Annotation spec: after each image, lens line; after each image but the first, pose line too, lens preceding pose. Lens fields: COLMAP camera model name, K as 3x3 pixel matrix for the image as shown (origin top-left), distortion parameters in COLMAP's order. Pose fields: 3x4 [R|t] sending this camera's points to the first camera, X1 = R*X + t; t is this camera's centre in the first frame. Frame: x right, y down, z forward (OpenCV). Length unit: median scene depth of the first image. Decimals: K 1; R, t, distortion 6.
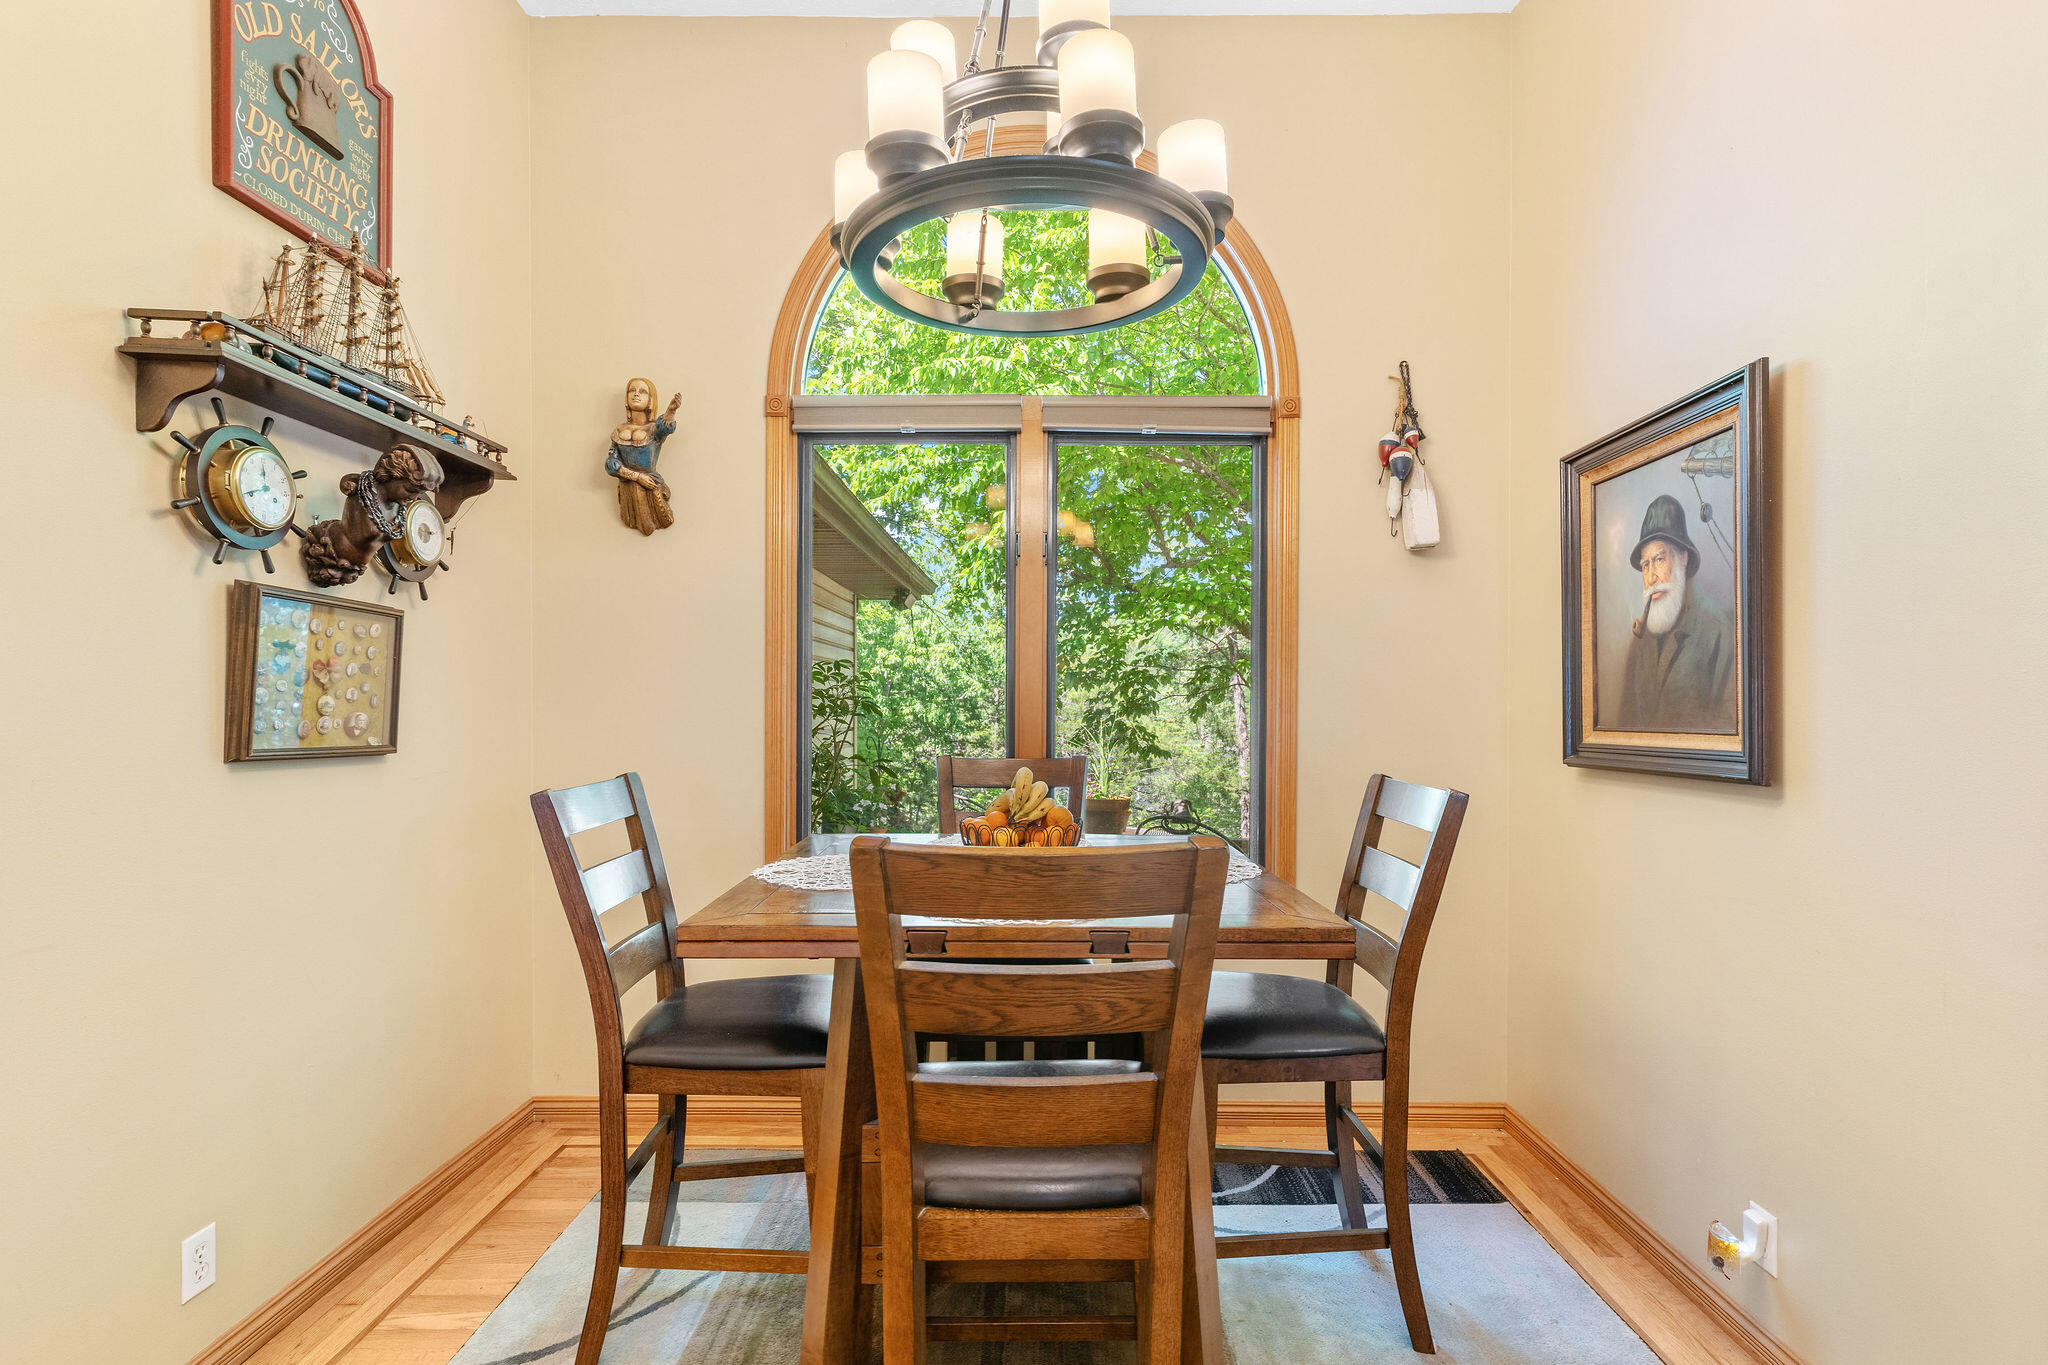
lens RADIAL K [[978.0, 0, 1029.9], [0, 978.0, 708.3], [0, 0, 1]] dist [0.000122, -0.000909]
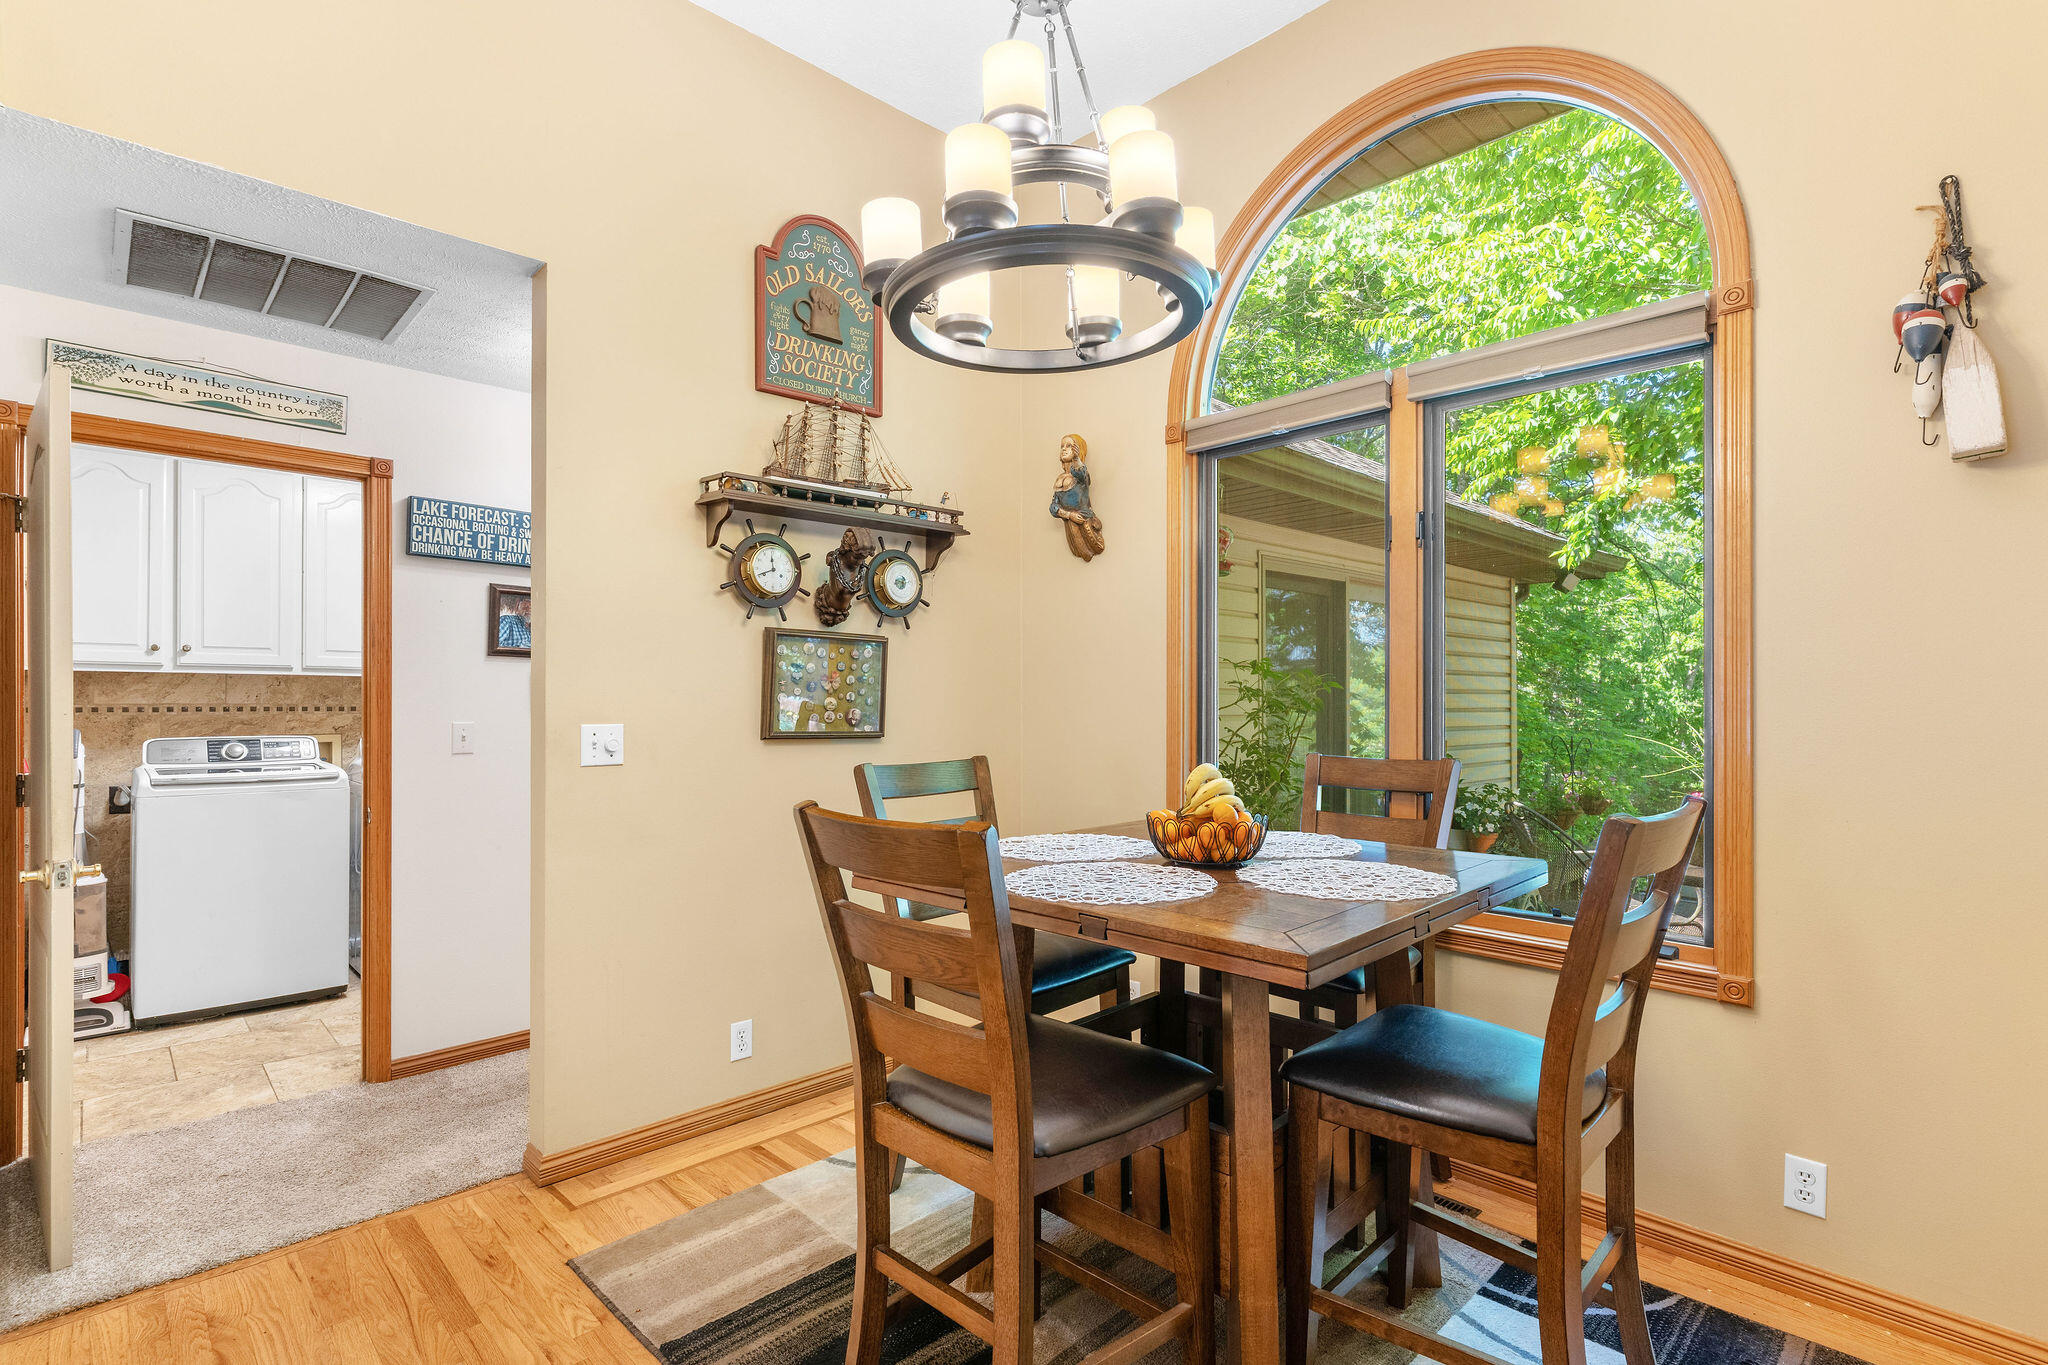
lens RADIAL K [[978.0, 0, 1019.0], [0, 978.0, 688.1], [0, 0, 1]] dist [0.000122, -0.000909]
pose [[0.704362, -0.014708, -0.709689, 0.434677], [0.002740, 0.999834, -0.018002, -0.000039], [0.709836, 0.010736, 0.704285, 0.103576]]
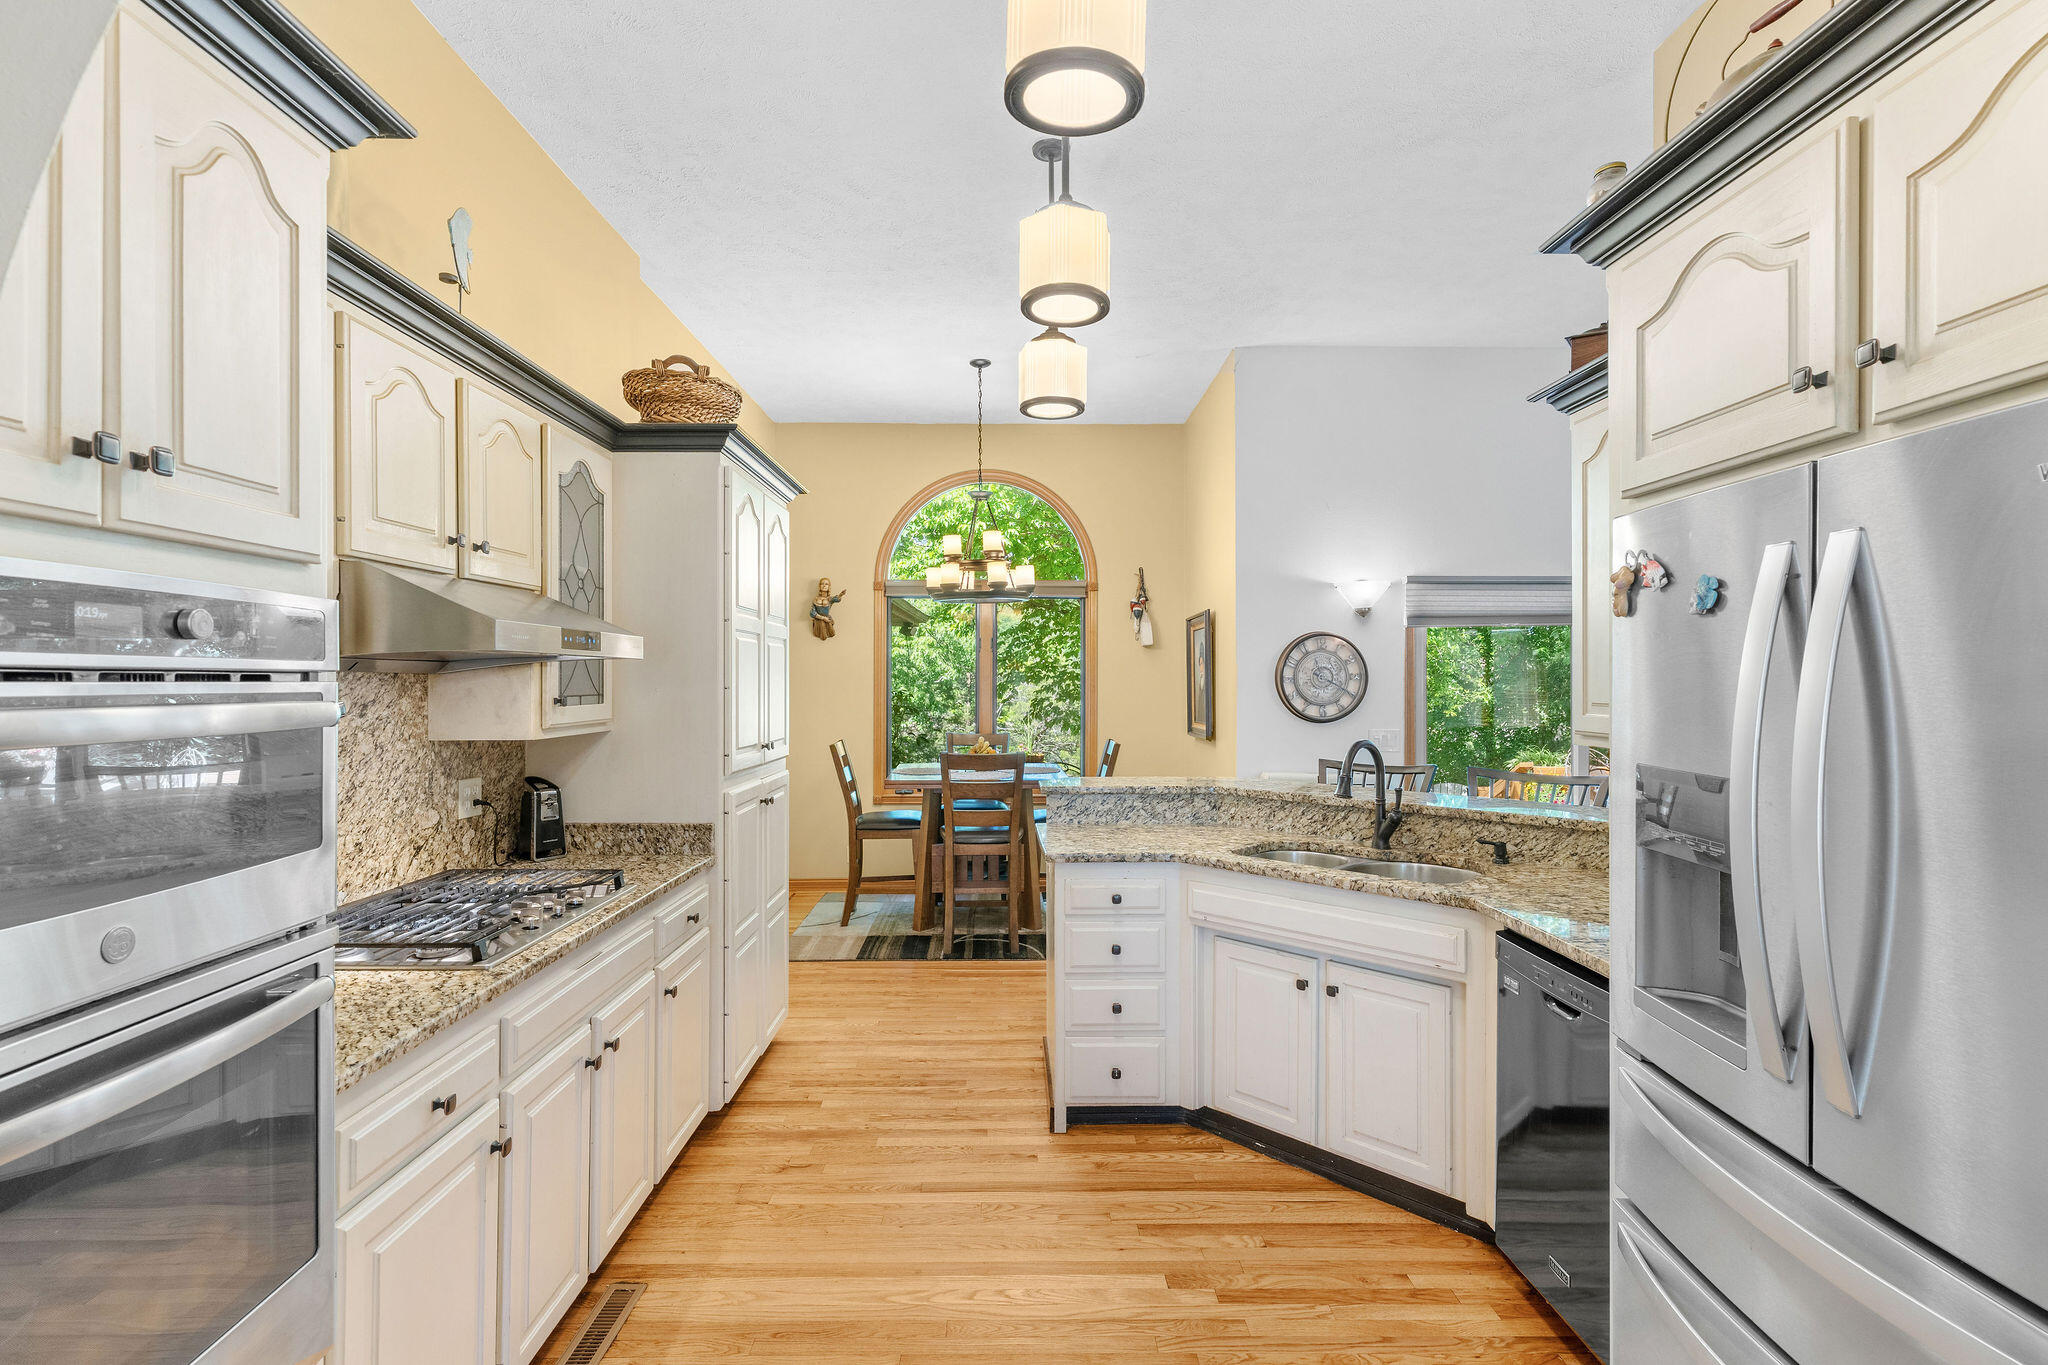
lens RADIAL K [[978.0, 0, 1021.0], [0, 978.0, 683.6], [0, 0, 1]] dist [0.000122, -0.000909]
pose [[0.999782, -0.001455, 0.020841, 0.040730], [0.001426, 0.999998, 0.001404, -0.079498], [-0.020843, -0.001374, 0.999782, -1.499900]]
